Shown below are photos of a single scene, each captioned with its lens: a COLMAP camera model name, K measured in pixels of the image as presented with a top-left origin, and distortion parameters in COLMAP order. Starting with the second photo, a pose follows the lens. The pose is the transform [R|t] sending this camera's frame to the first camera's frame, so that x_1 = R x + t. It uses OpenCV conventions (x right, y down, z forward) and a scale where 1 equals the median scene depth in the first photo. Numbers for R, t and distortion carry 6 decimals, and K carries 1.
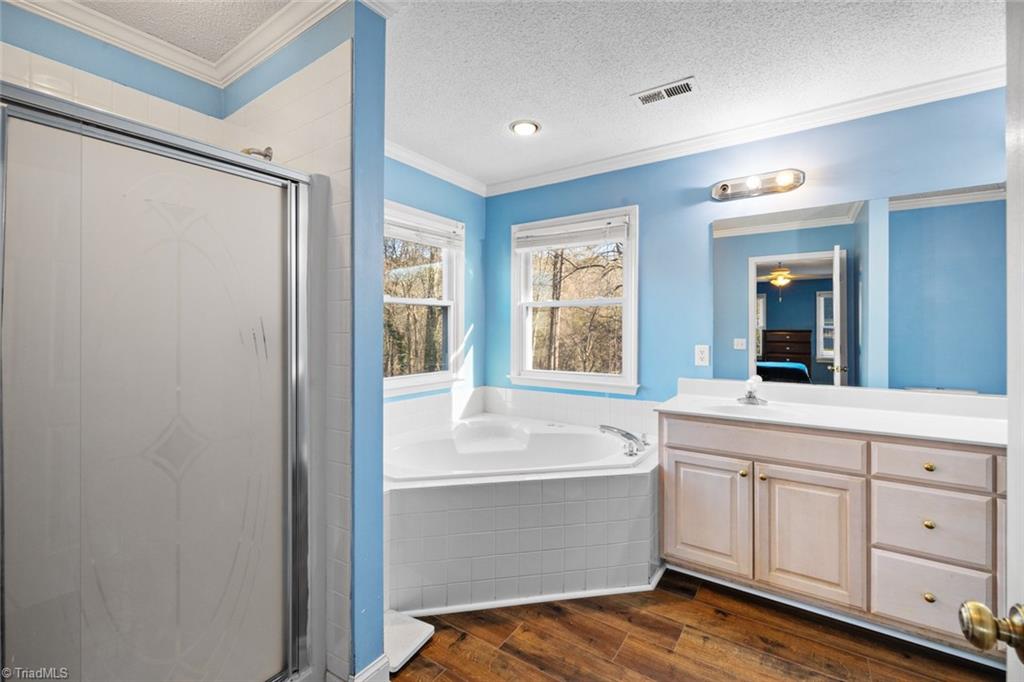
lens RADIAL K [[433.4, 0, 509.4], [0, 433.4, 331.8], [0, 0, 1]] dist [-0.000608, -0.000356]
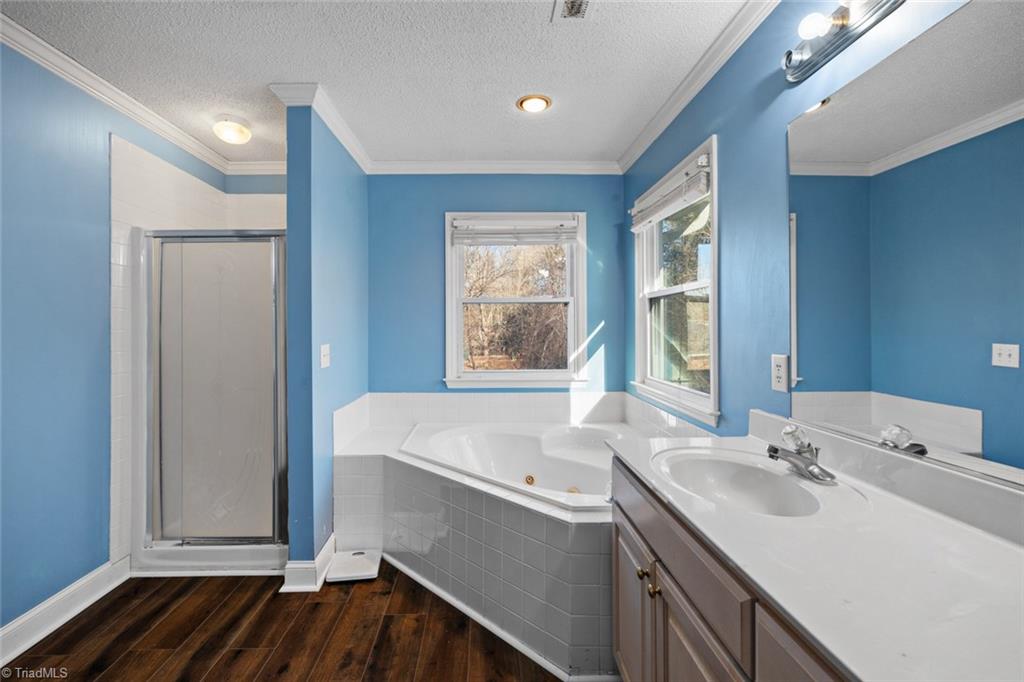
lens RADIAL K [[444.5, 0, 509.9], [0, 444.5, 329.7], [0, 0, 1]] dist [-0.000197, -0.000114]
pose [[0.579880, 0.000210, -0.814702, 0.610067], [-0.000869, 1.000000, -0.000361, 0.001064], [0.814702, 0.000918, 0.579880, 0.337799]]
